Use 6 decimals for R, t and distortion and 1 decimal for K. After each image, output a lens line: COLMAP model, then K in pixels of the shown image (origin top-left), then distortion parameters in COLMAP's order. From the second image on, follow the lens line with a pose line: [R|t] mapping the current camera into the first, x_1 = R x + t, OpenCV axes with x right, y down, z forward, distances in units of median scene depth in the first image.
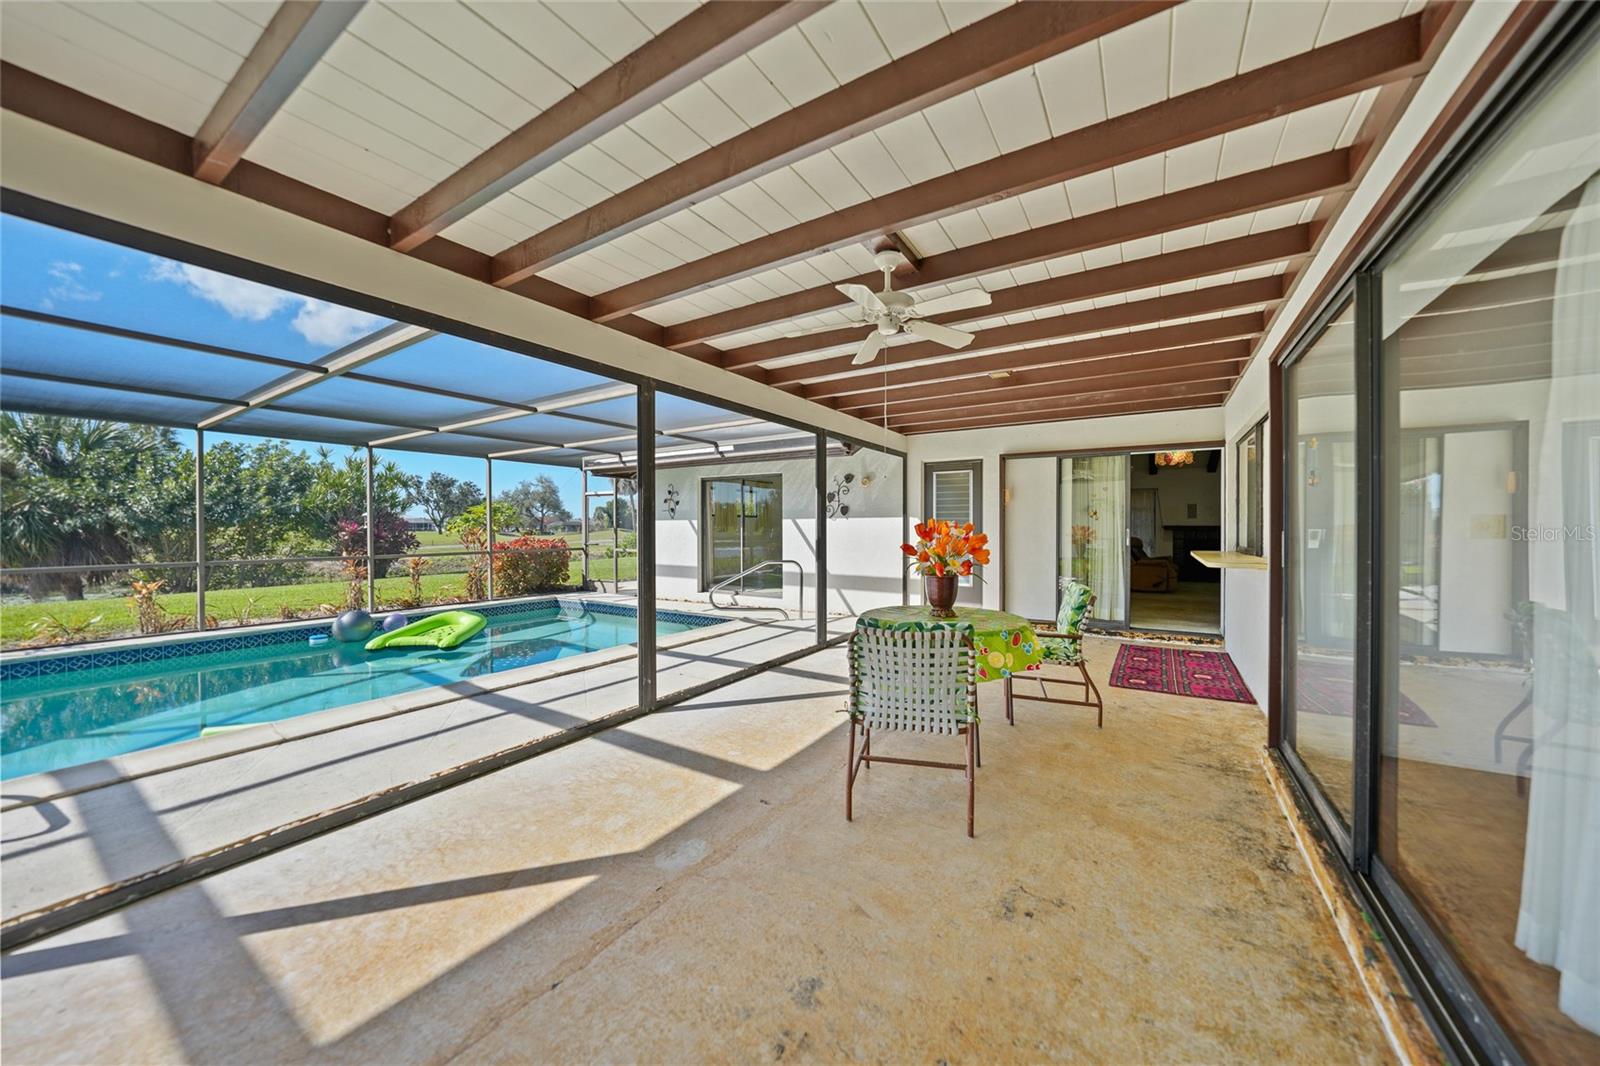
lens RADIAL K [[556.0, 0, 802.1], [0, 556.0, 529.9], [0, 0, 1]] dist [-0.025246, 0.005792]
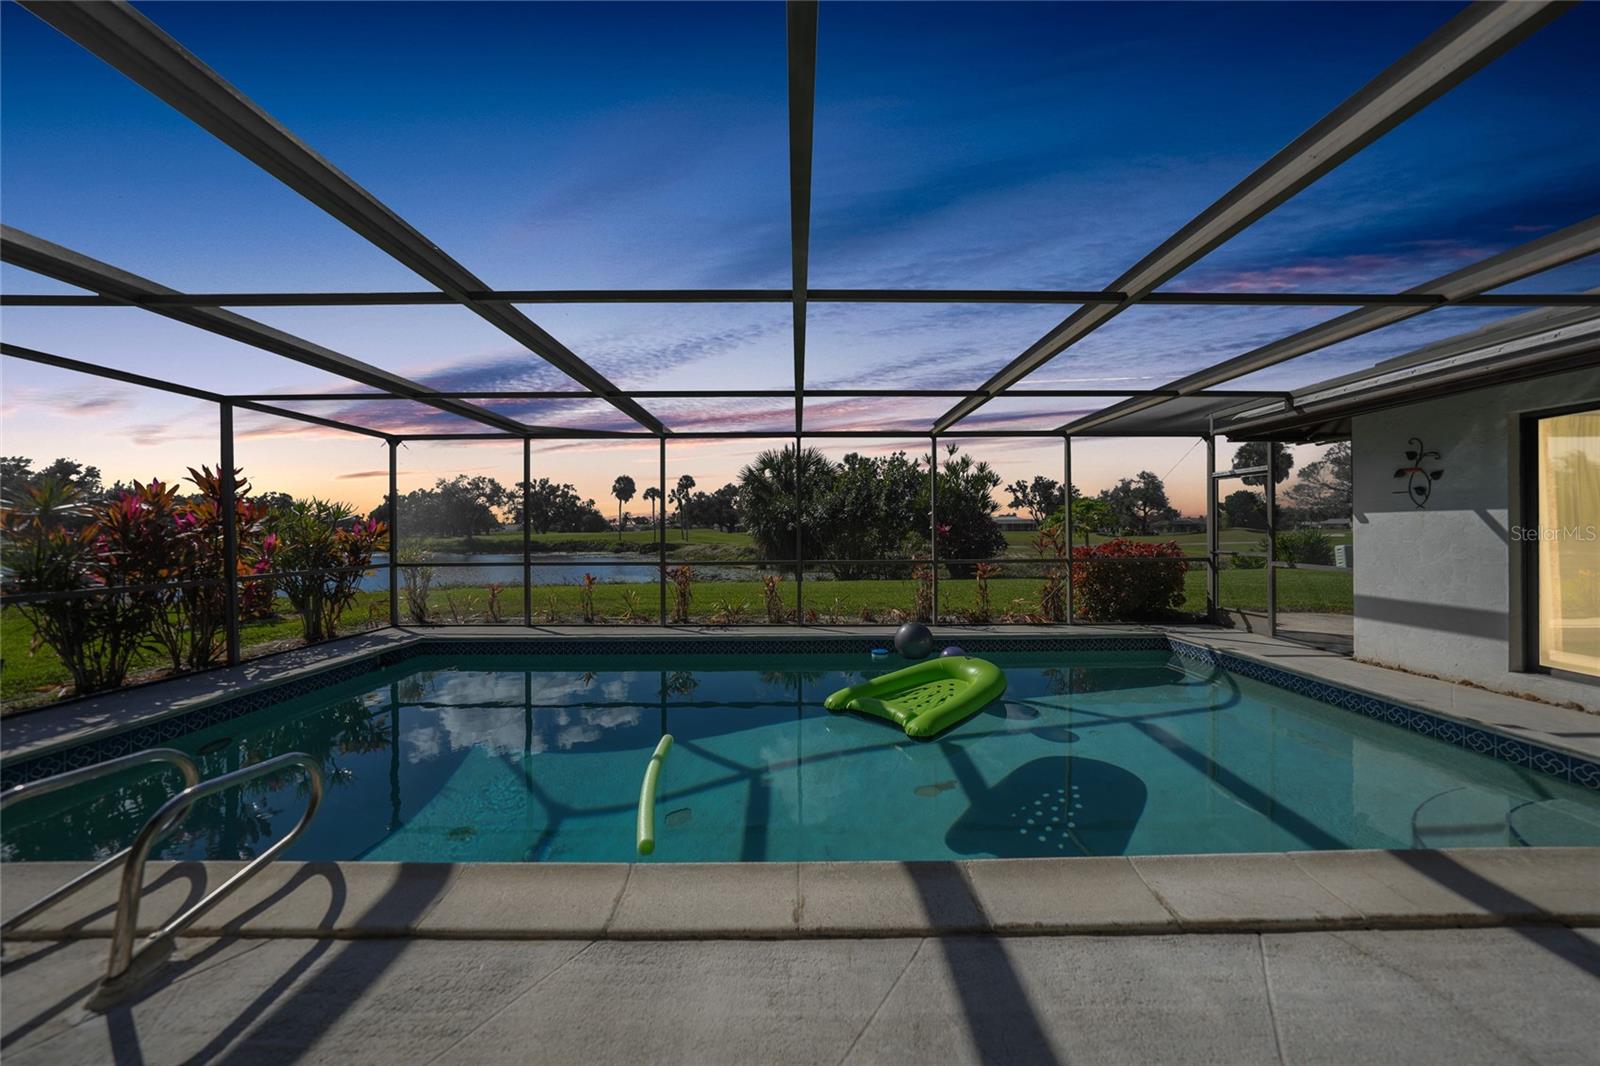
lens RADIAL K [[556.0, 0, 802.1], [0, 556.0, 529.9], [0, 0, 1]] dist [-0.025246, 0.005792]
pose [[0.543833, -0.000950, -0.839193, -0.128819], [0.001061, 0.999999, -0.000444, -0.001084], [0.839193, -0.000649, 0.543834, 0.280337]]
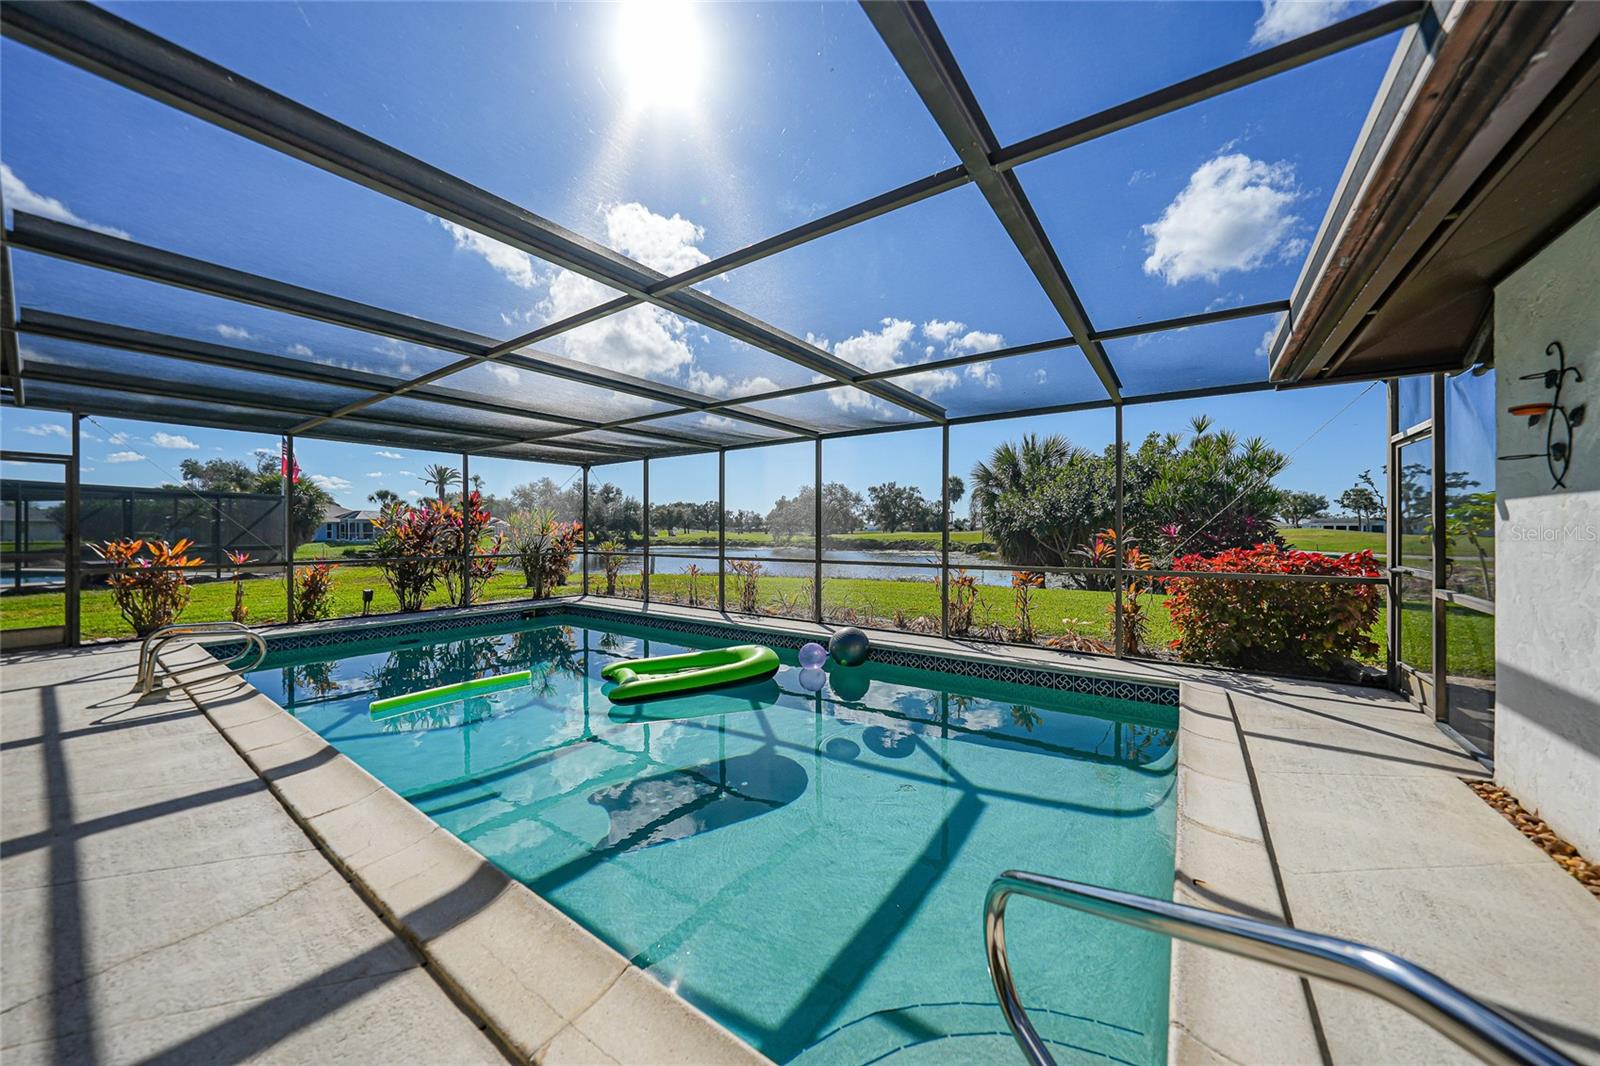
lens RADIAL K [[556.0, 0, 802.1], [0, 556.0, 529.9], [0, 0, 1]] dist [-0.025246, 0.005792]
pose [[-0.050422, -0.000202, -0.998728, 0.010888], [-0.003449, 0.999994, -0.000029, -0.000666], [0.998722, 0.003443, -0.050423, 0.694770]]
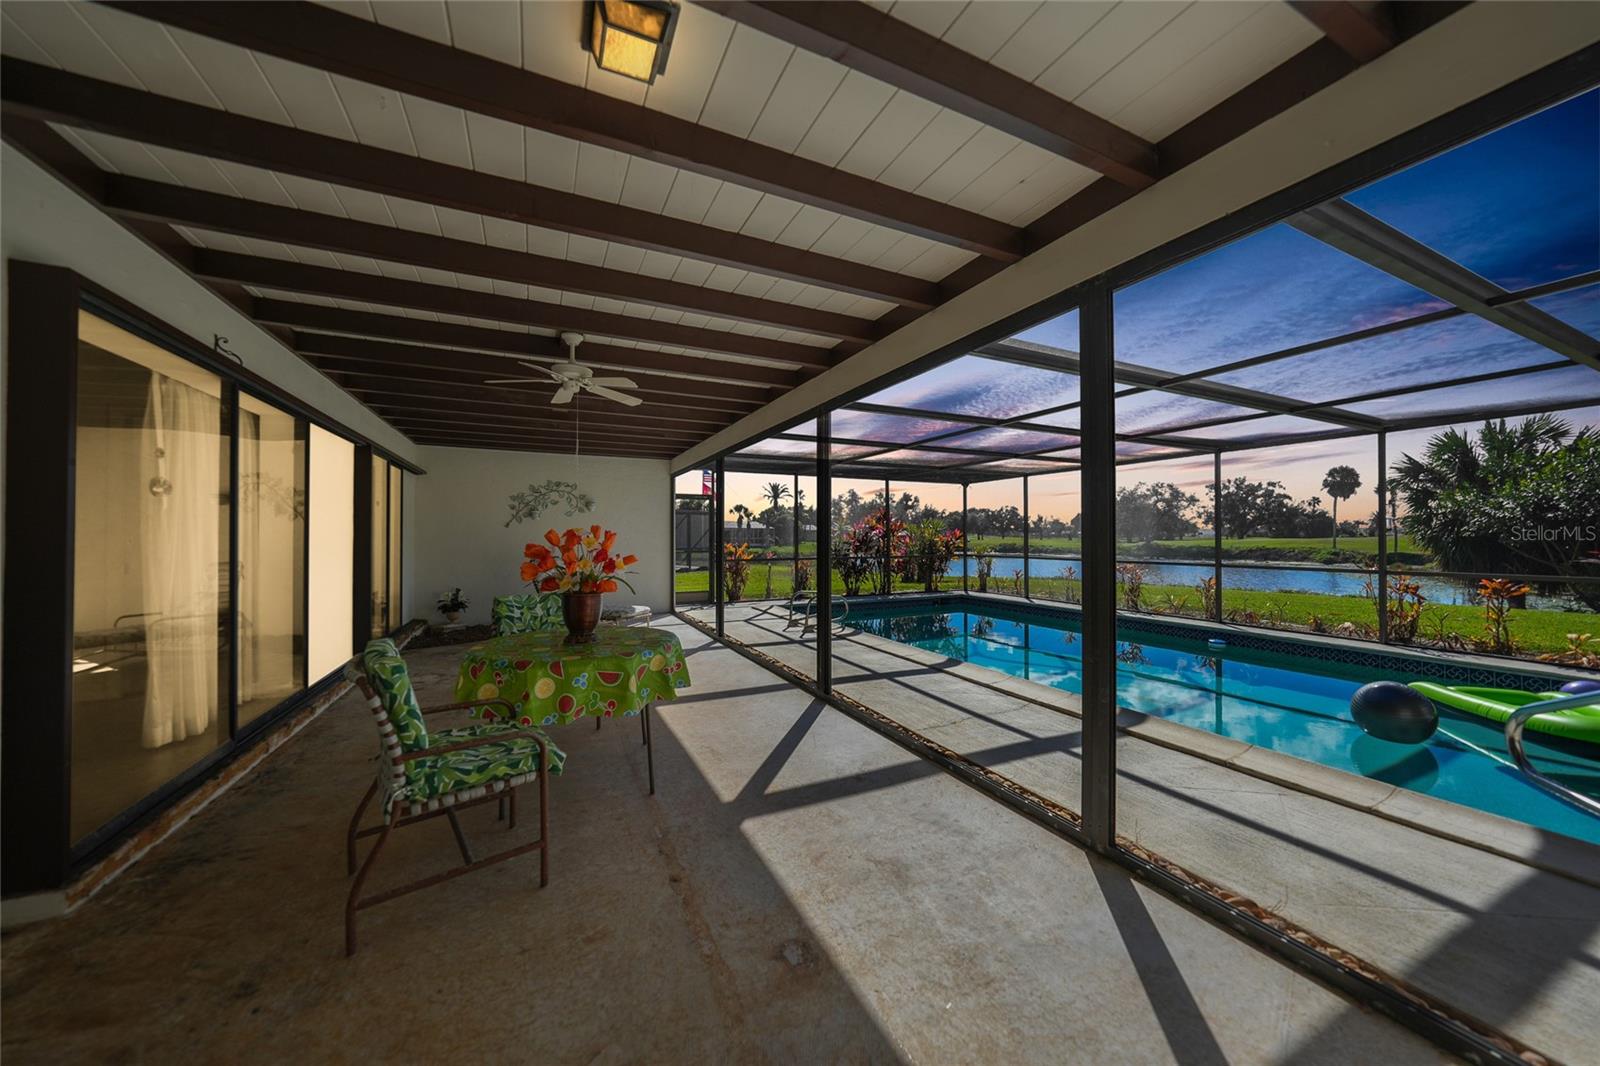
lens RADIAL K [[556.0, 0, 802.1], [0, 556.0, 529.9], [0, 0, 1]] dist [-0.025246, 0.005792]
pose [[-0.531001, -0.008605, -0.847327, 0.267269], [-0.001361, 0.999956, -0.009302, -0.001668], [0.847370, -0.003786, -0.530989, 0.588067]]
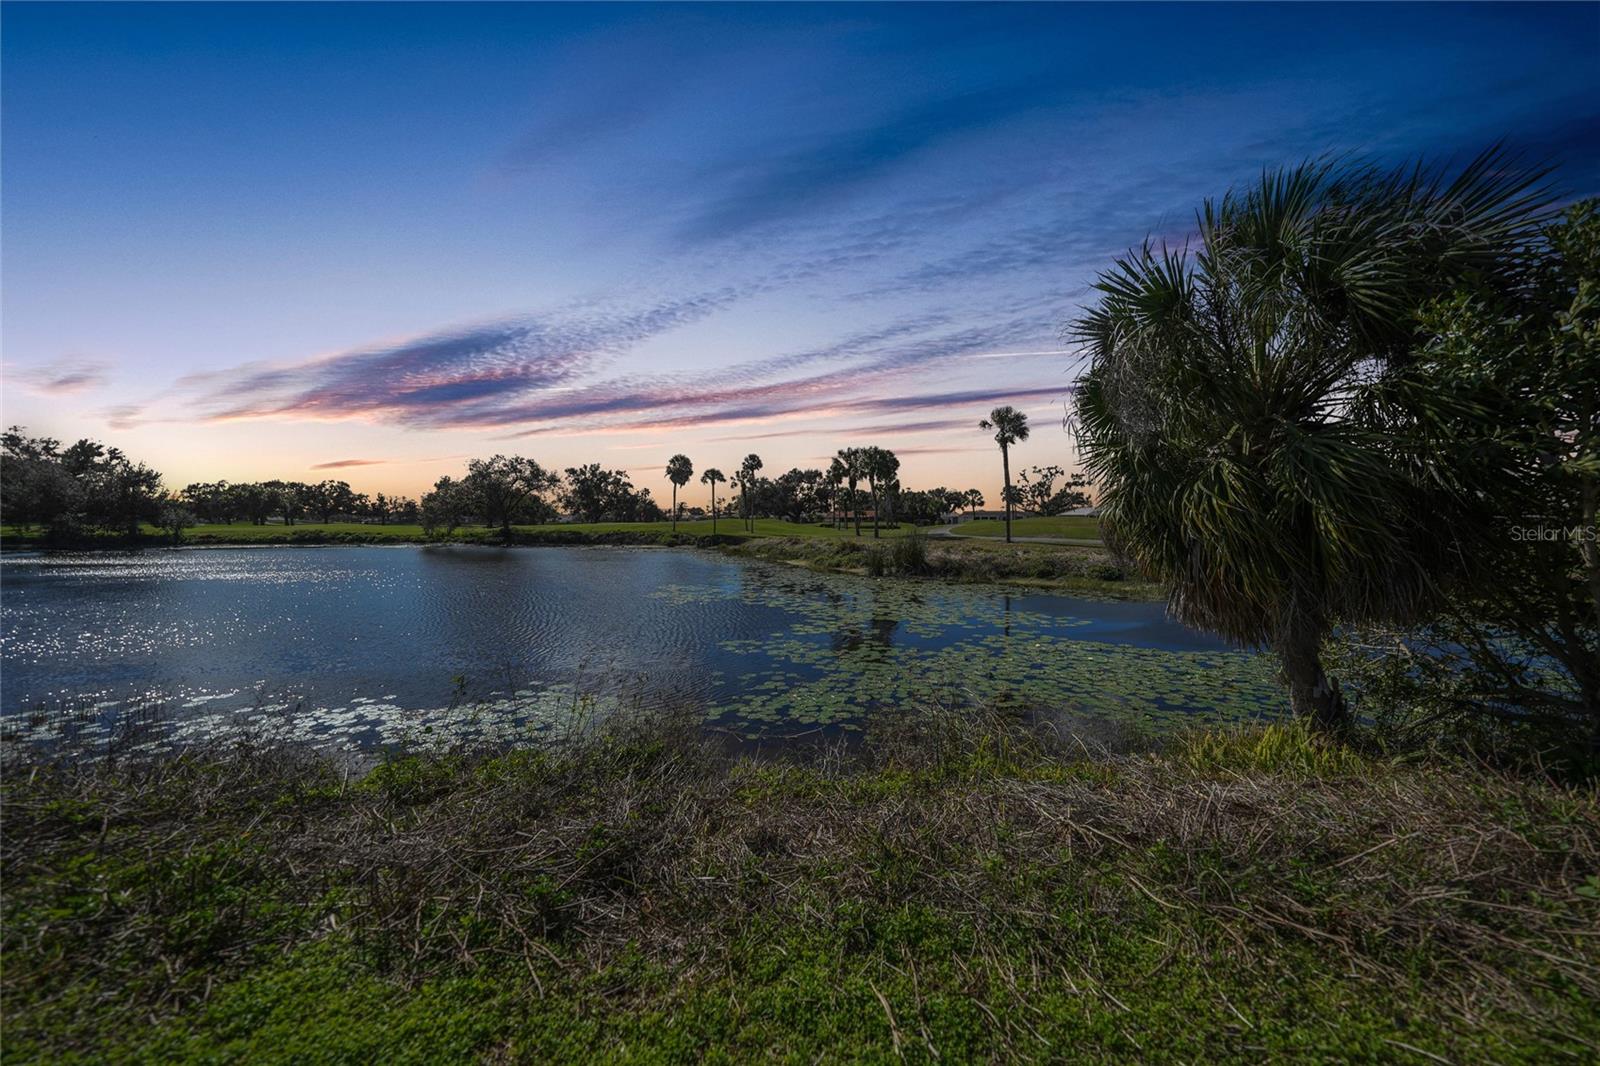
lens RADIAL K [[556.0, 0, 802.1], [0, 556.0, 529.9], [0, 0, 1]] dist [-0.025246, 0.005792]
pose [[0.463045, 0.014098, -0.886223, -1.619455], [-0.004060, 0.999897, 0.013785, 0.024791], [0.886326, -0.002785, 0.463054, 0.688921]]
